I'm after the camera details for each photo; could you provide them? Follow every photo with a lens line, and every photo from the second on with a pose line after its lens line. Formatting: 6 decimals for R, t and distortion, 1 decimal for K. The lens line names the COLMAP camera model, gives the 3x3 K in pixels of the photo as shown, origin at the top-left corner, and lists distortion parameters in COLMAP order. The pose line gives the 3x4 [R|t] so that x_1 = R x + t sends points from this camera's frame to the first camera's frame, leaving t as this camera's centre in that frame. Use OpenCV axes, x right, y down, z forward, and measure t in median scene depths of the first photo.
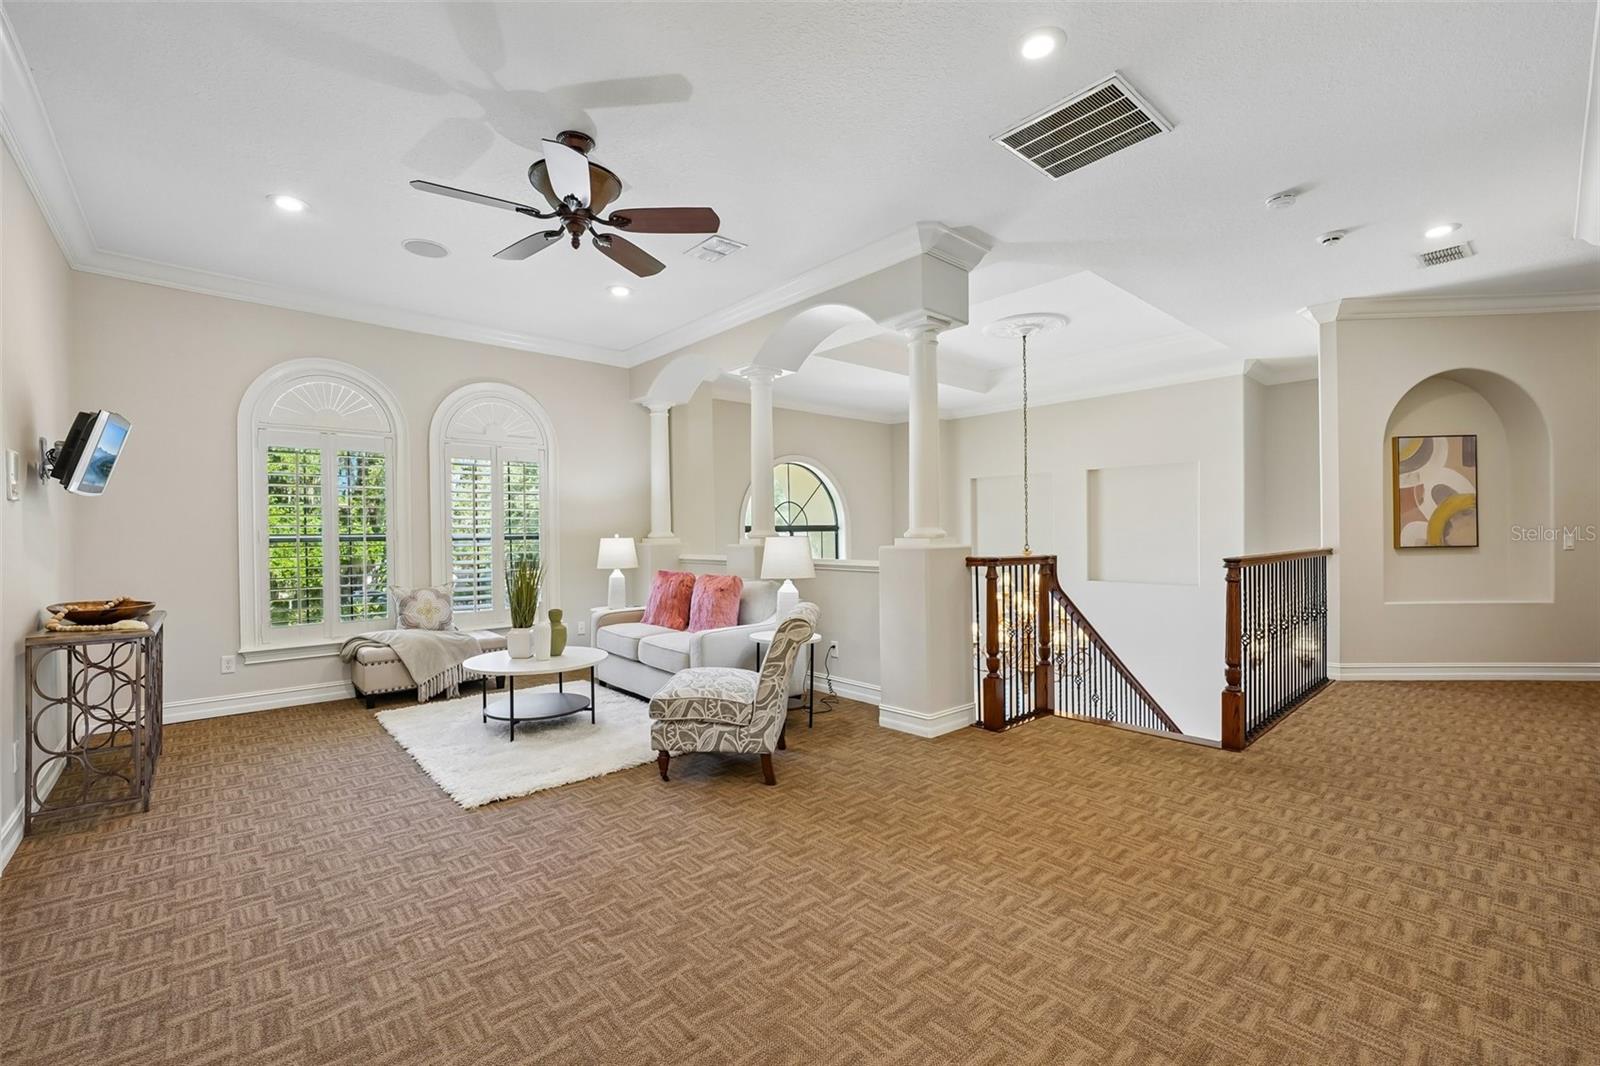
lens RADIAL K [[672.1, 0, 806.0], [0, 672.1, 551.6], [0, 0, 1]] dist [0.001848, 0.000942]
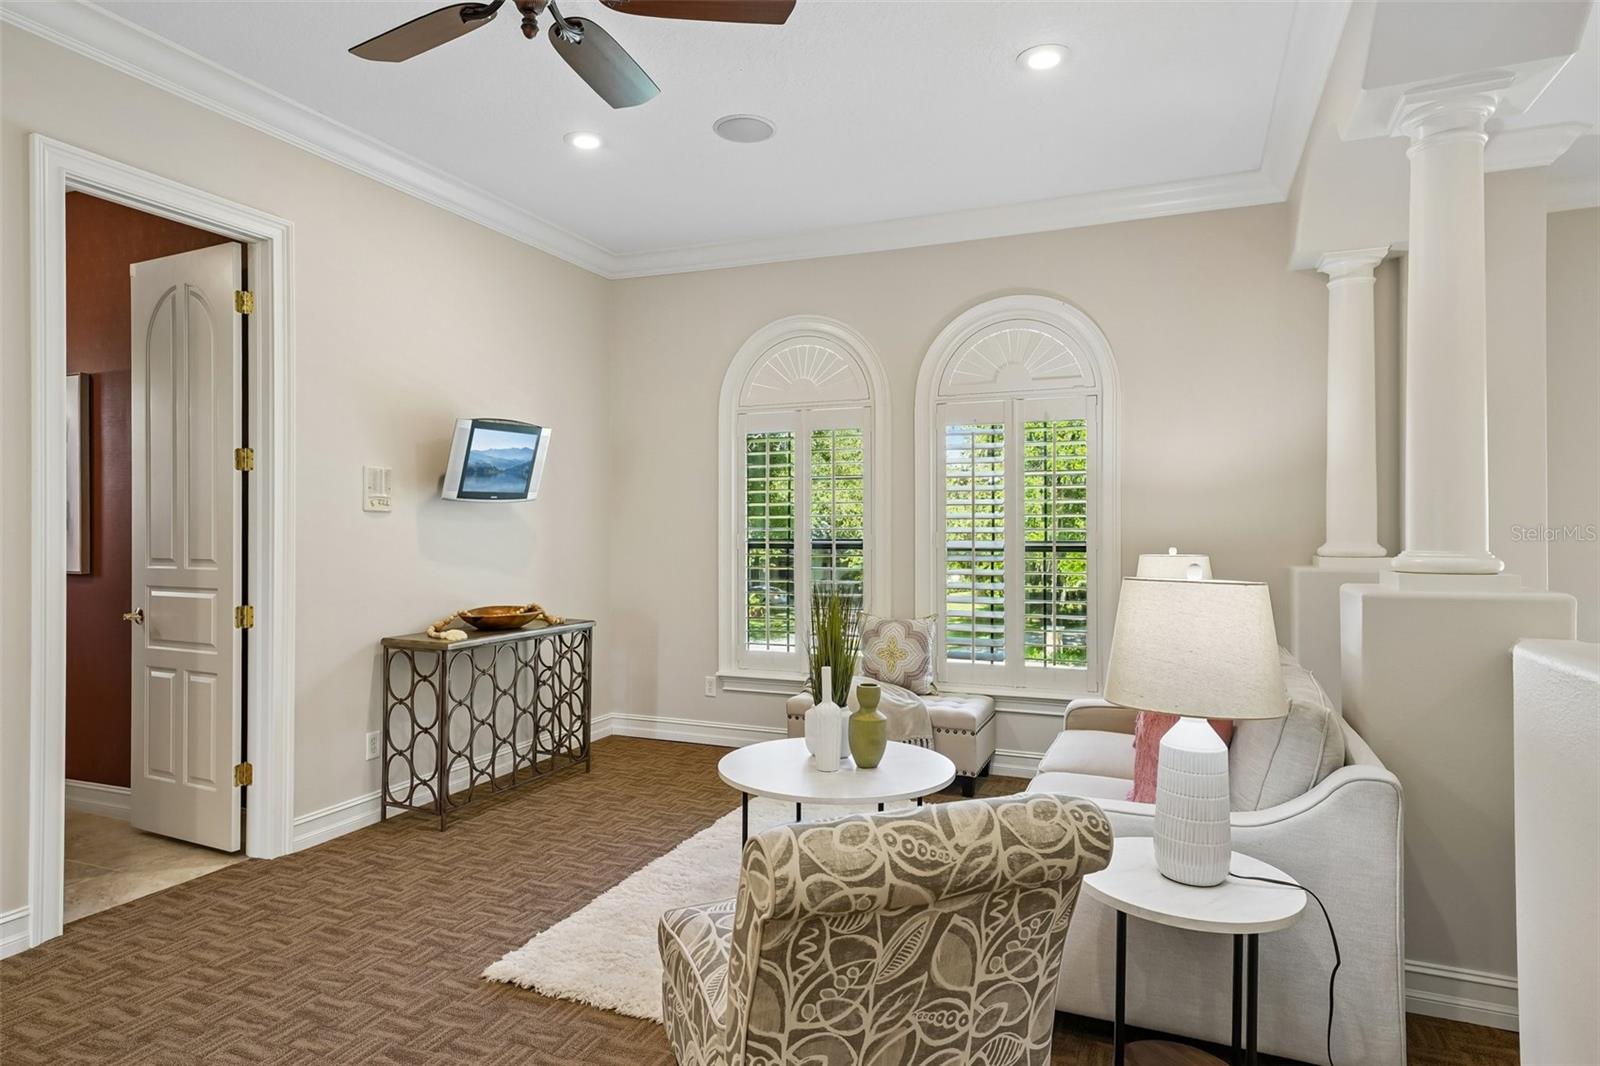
lens RADIAL K [[938.3, 0, 800.0], [0, 938.3, 533.0], [0, 0, 1]] dist [0.024670, 0.000131]
pose [[0.410710, 0.017122, -0.911605, 0.389130], [-0.030674, 0.999517, 0.004953, -0.053589], [0.911250, 0.025928, 0.411036, 0.769593]]
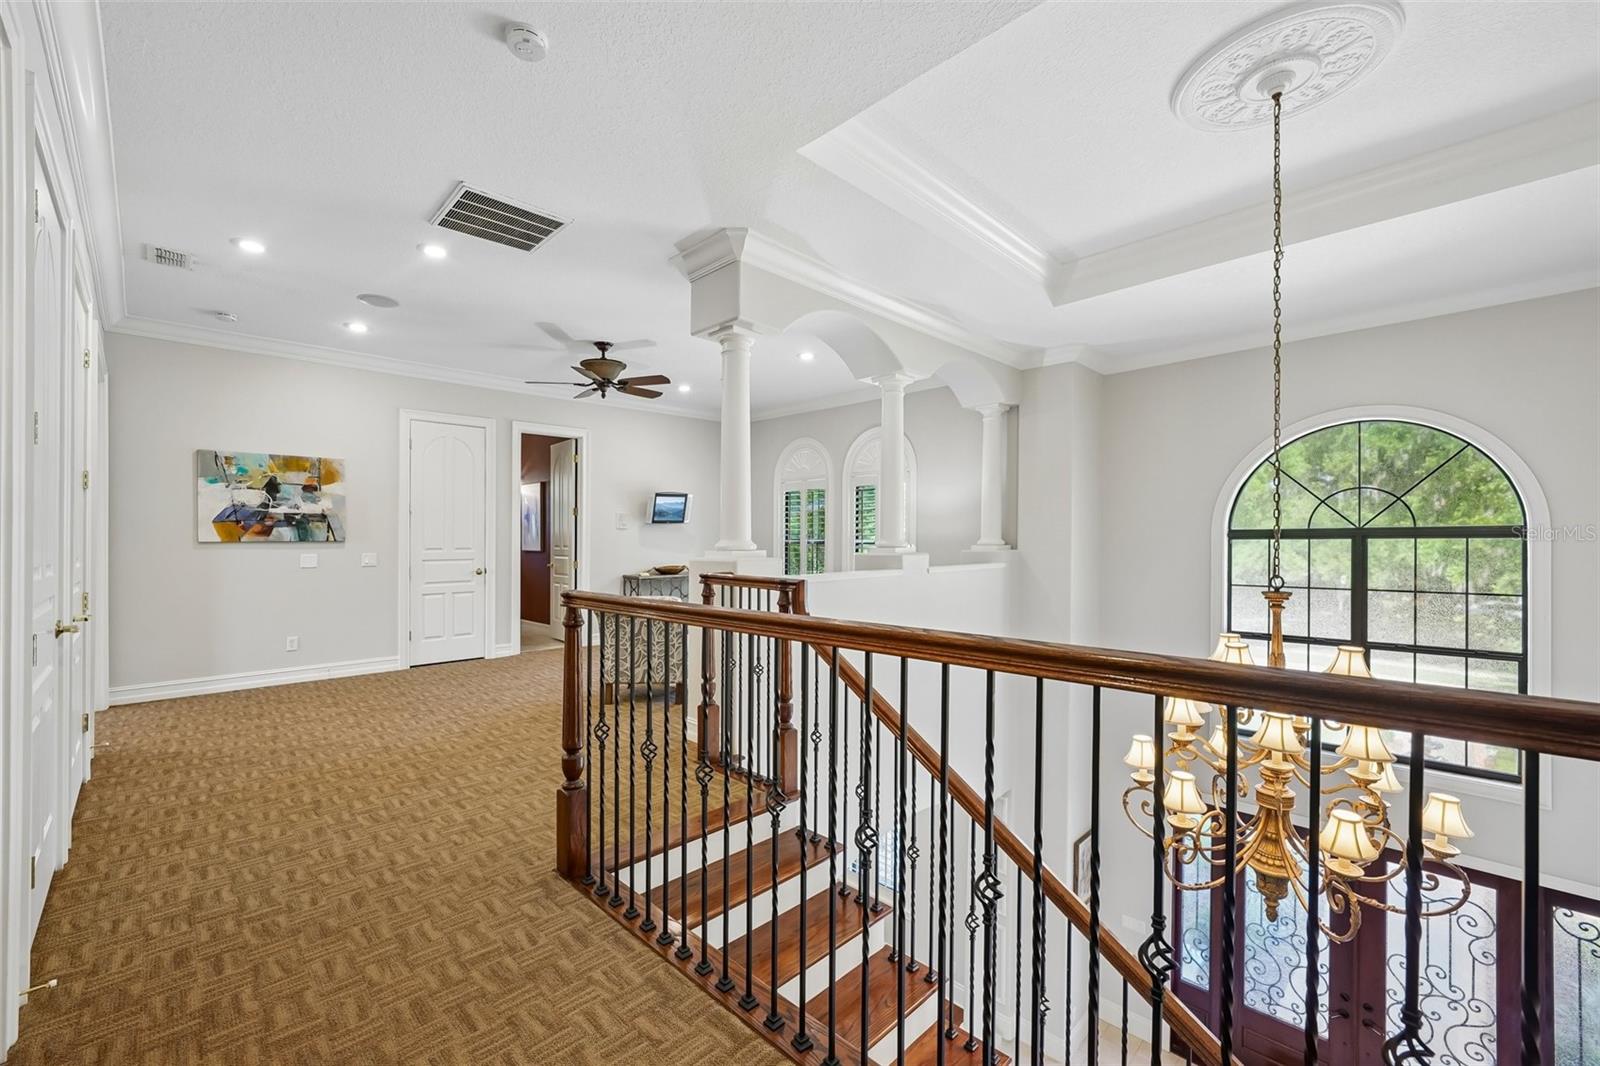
lens RADIAL K [[675.0, 0, 782.5], [0, 675.0, 538.3], [0, 0, 1]] dist [-0.001315, 0.000122]
pose [[0.012049, 0.006148, -0.999909, 1.423965], [-0.026038, 0.999644, 0.005833, -0.052595], [0.999588, 0.025965, 0.012205, 1.299963]]
